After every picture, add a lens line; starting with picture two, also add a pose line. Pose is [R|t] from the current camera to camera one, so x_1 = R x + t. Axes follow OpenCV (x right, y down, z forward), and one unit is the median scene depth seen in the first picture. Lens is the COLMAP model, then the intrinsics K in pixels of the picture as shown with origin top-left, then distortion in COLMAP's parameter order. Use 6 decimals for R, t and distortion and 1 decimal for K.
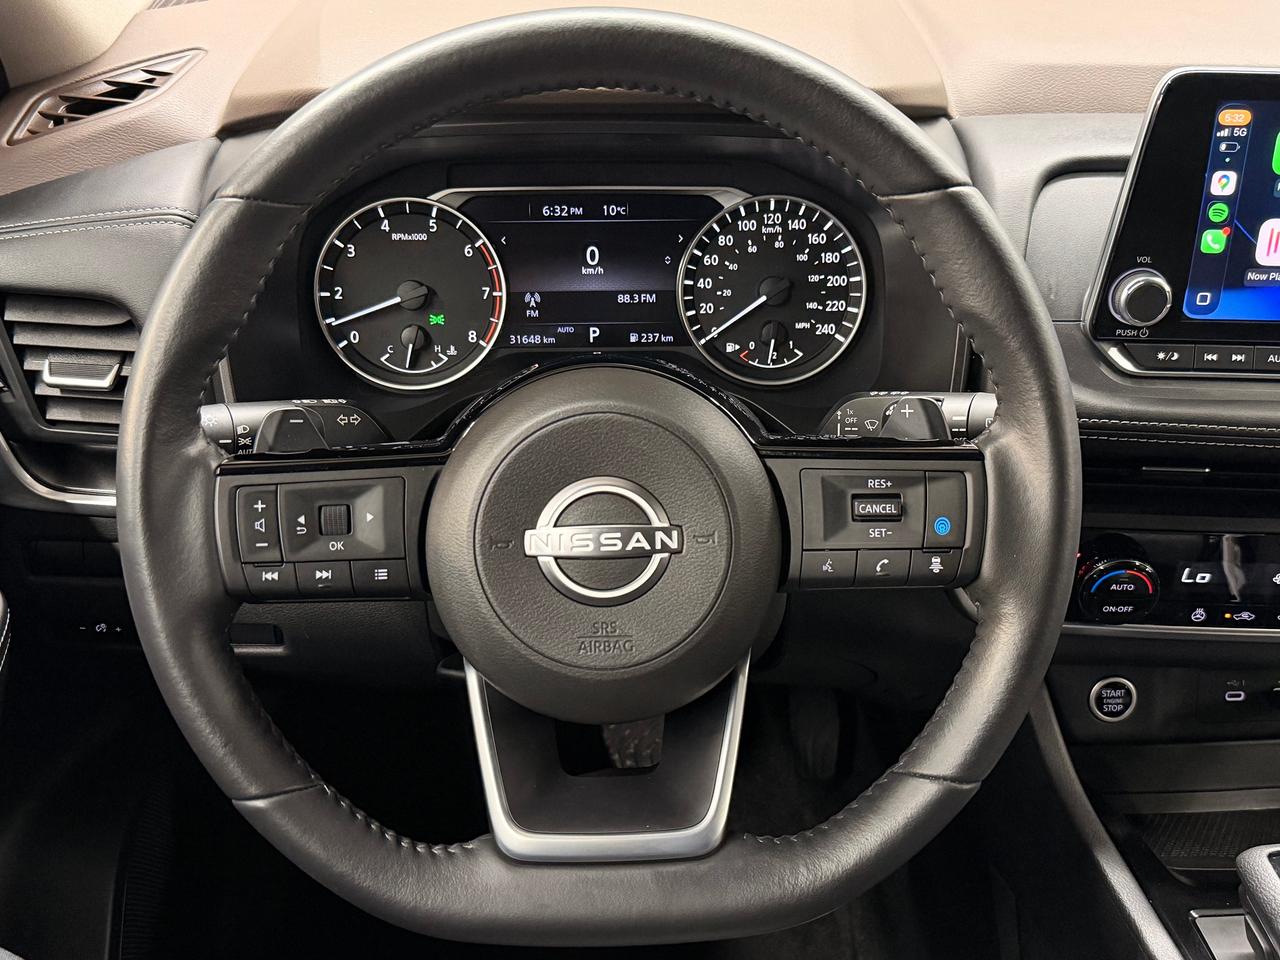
lens RADIAL K [[1419.7, 0, 645.1], [0, 1419.7, 507.3], [0, 0, 1]] dist [0.107420, 0.000000]
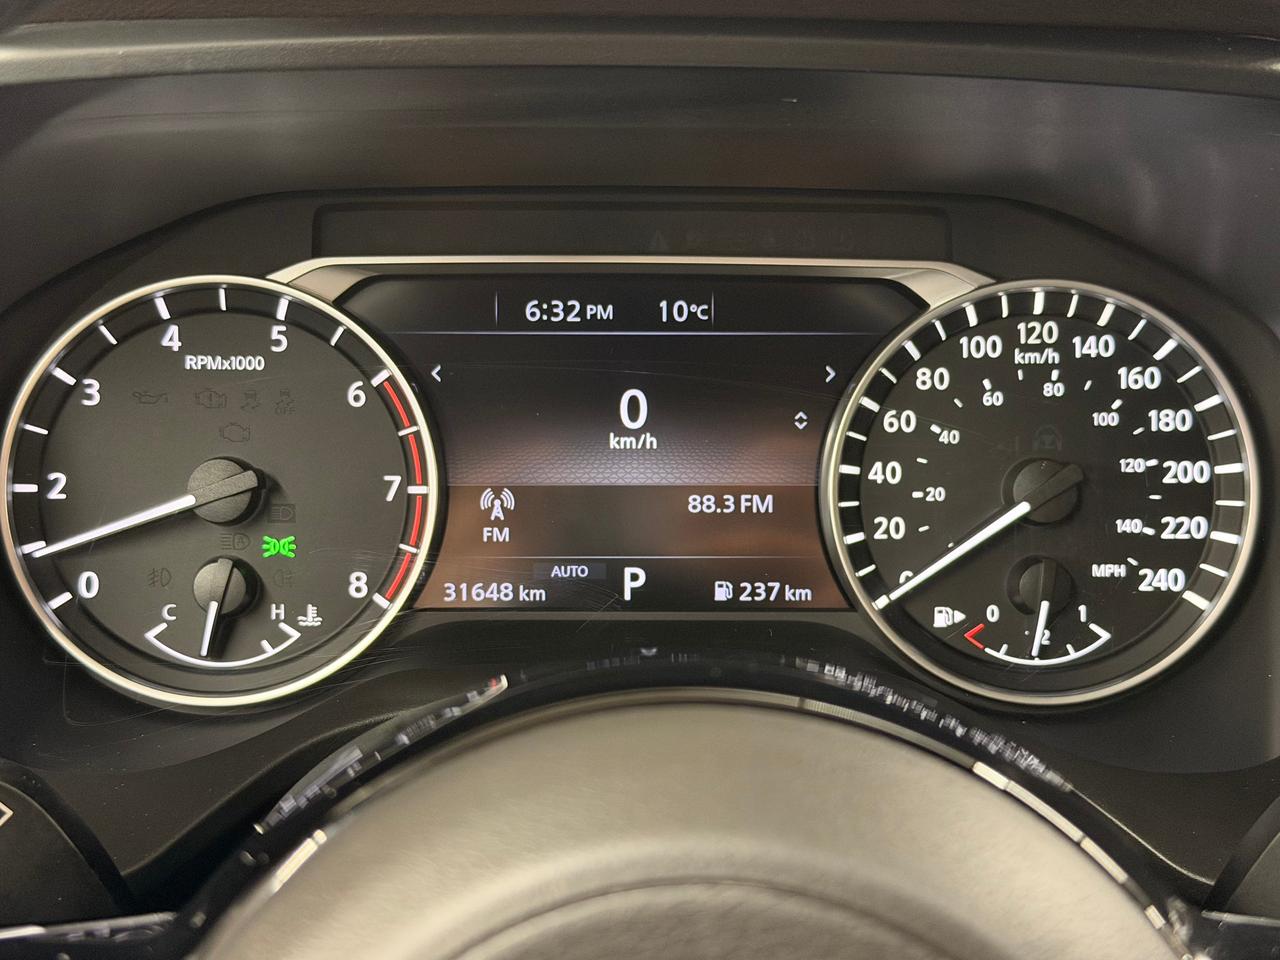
lens RADIAL K [[2095.4, 0, 644.0], [0, 2095.4, 474.3], [0, 0, 1]] dist [0.150585, 0.000000]
pose [[0.999769, 0.012573, -0.017426, -0.021972], [-0.015296, 0.985971, -0.166216, -0.047095], [0.015092, 0.166444, 0.985935, 0.355208]]
